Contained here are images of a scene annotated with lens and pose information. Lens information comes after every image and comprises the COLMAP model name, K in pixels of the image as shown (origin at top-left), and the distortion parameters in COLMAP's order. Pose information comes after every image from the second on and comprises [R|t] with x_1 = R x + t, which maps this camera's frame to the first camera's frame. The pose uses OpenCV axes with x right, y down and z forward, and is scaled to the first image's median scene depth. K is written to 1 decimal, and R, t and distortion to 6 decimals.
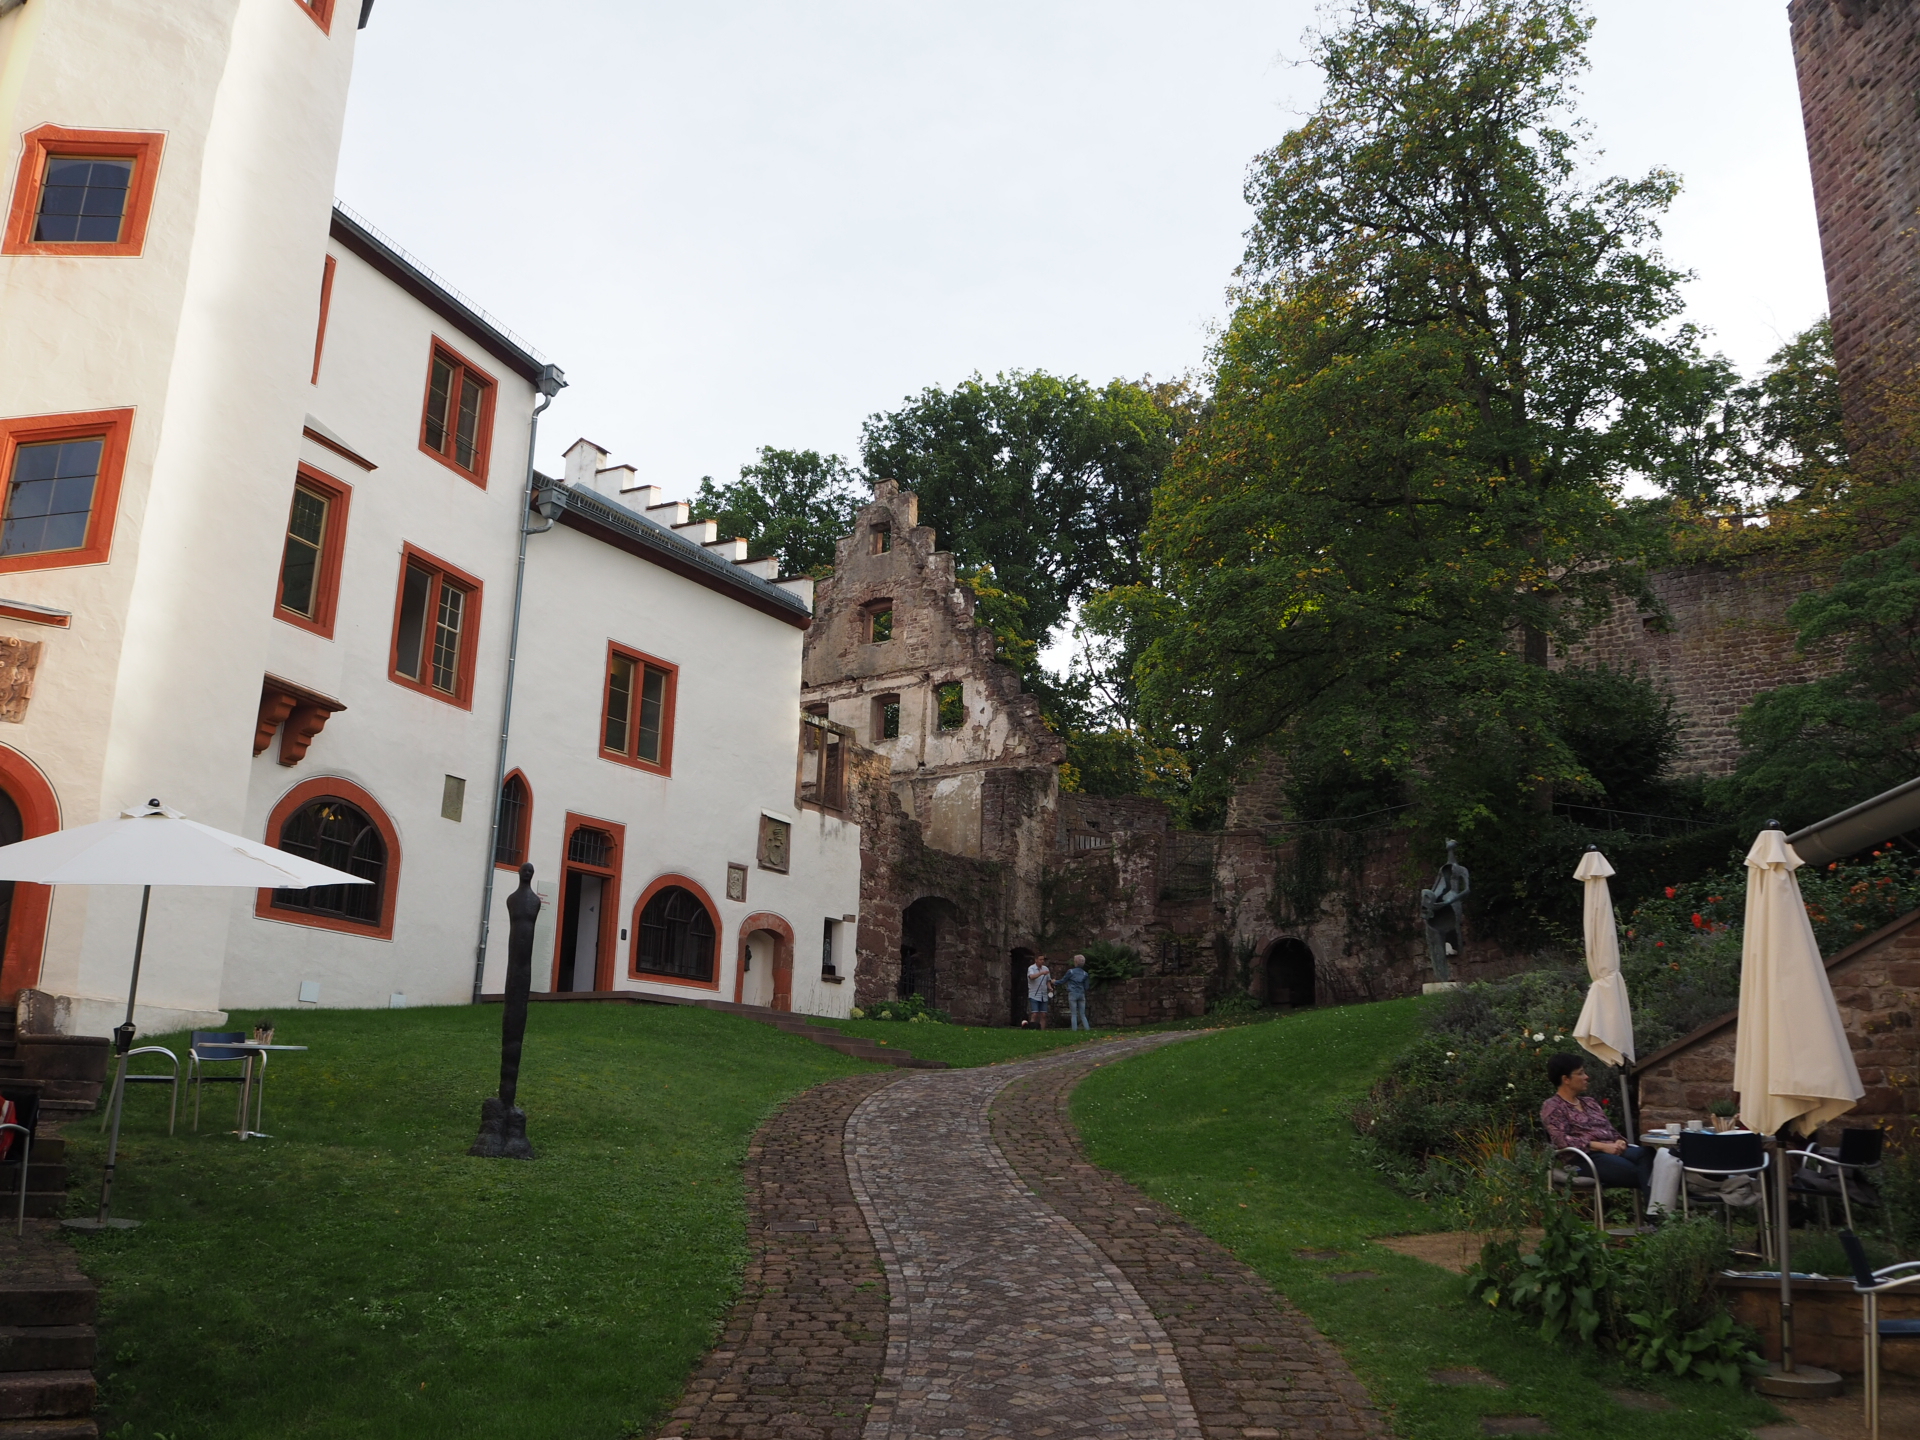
lens RADIAL K [[1786.9, 0, 967.1], [0, 1786.9, 668.0], [0, 0, 1]] dist [-0.068579, -0.004389]
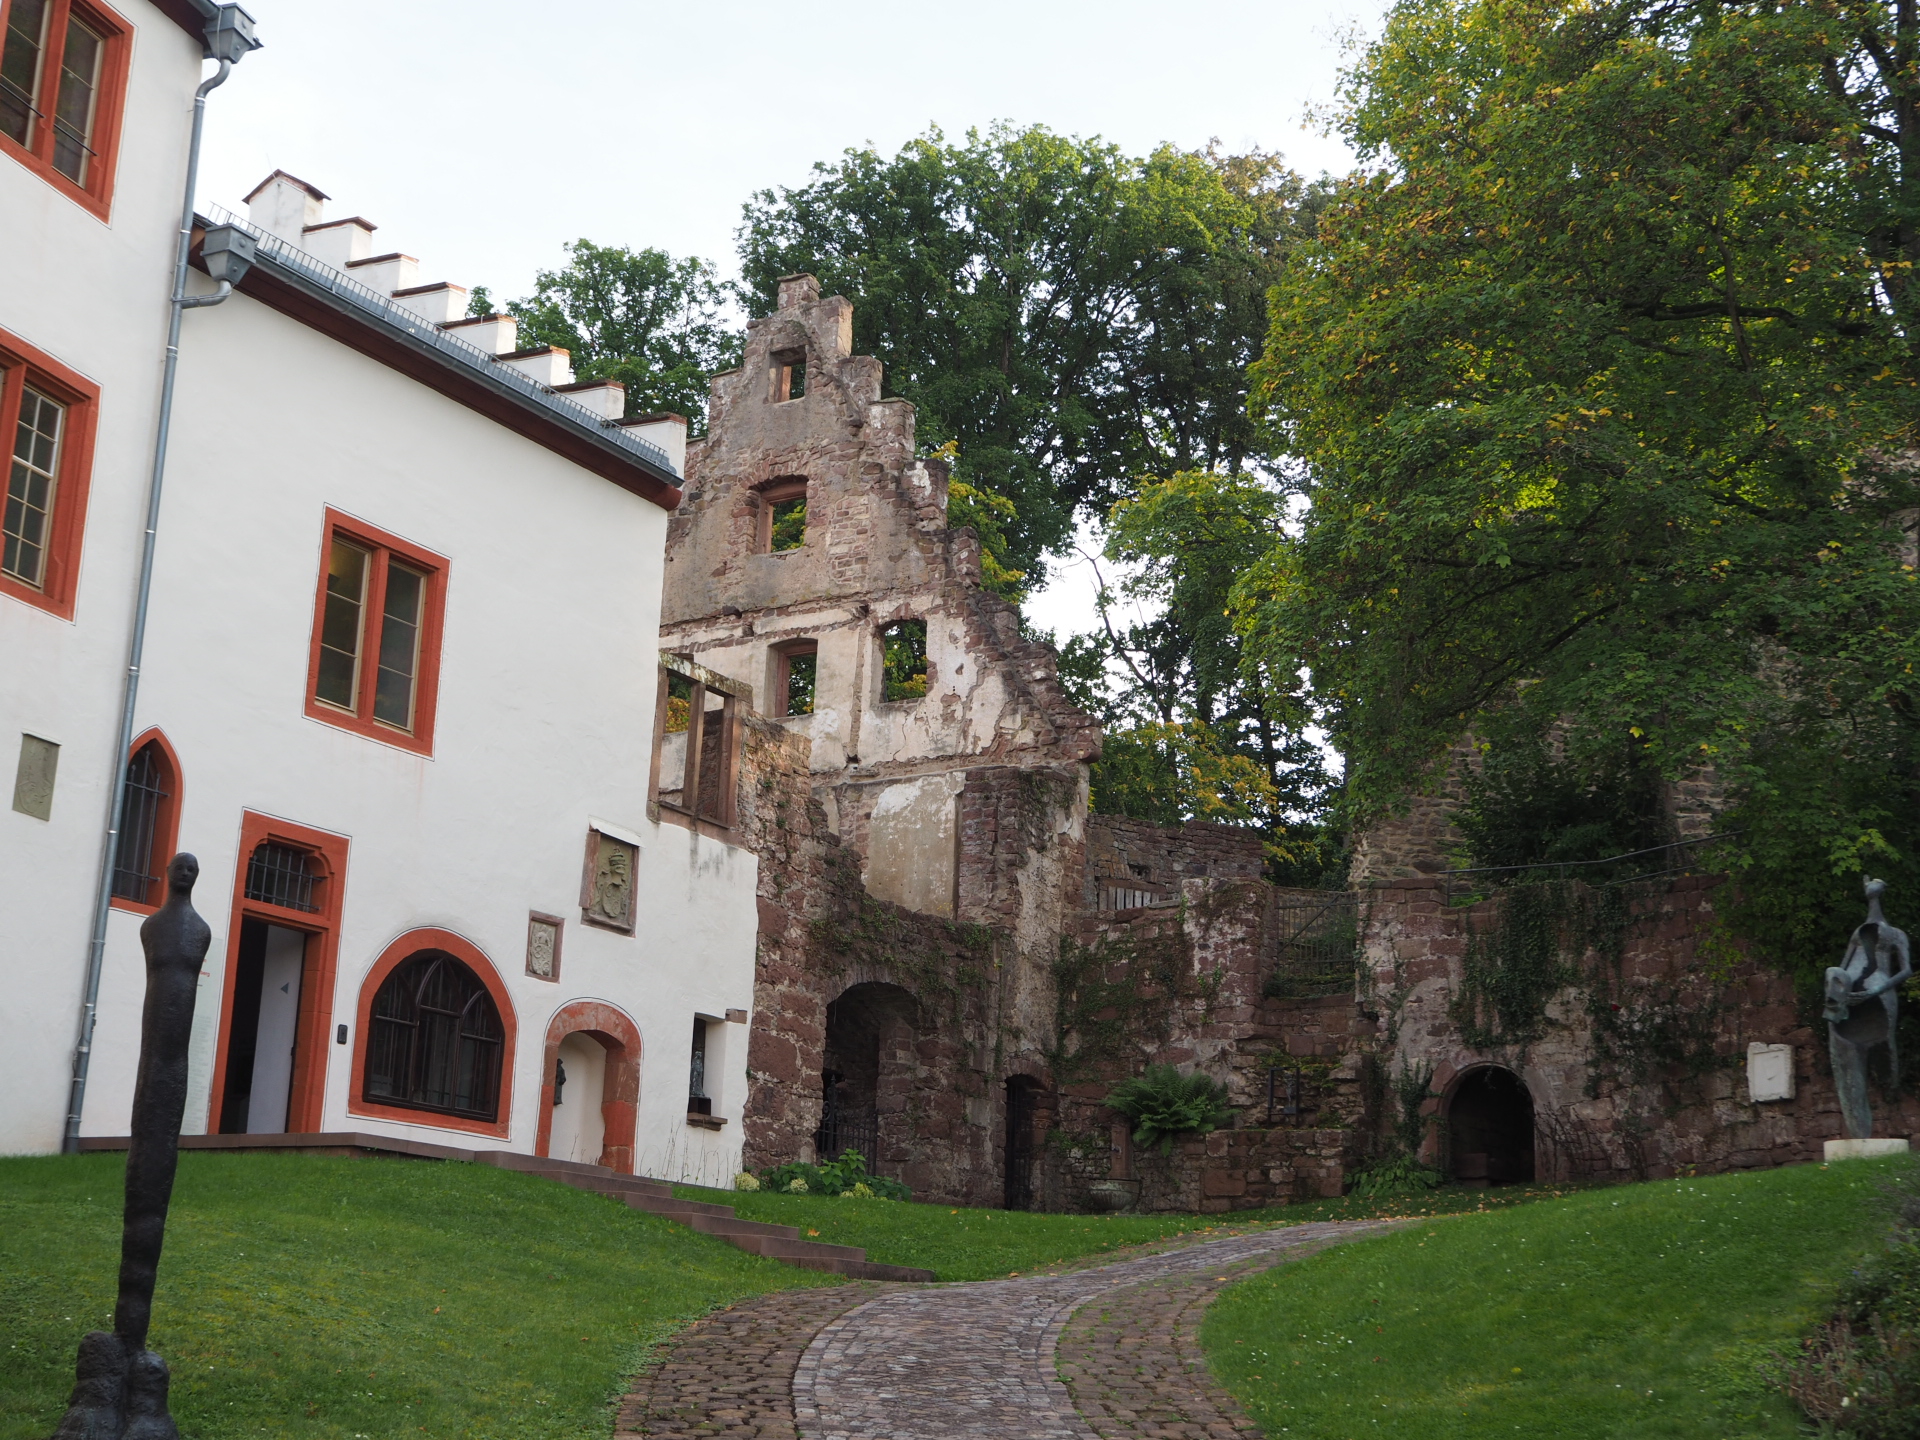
lens RADIAL K [[2656.0, 0, 916.7], [0, 2656.0, 695.1], [0, 0, 1]] dist [0.009158, -0.052195]
pose [[0.999090, 0.021814, 0.036644, -0.039864], [-0.021921, 0.999757, 0.002521, 0.032566], [-0.036581, -0.003322, 0.999325, 0.140596]]
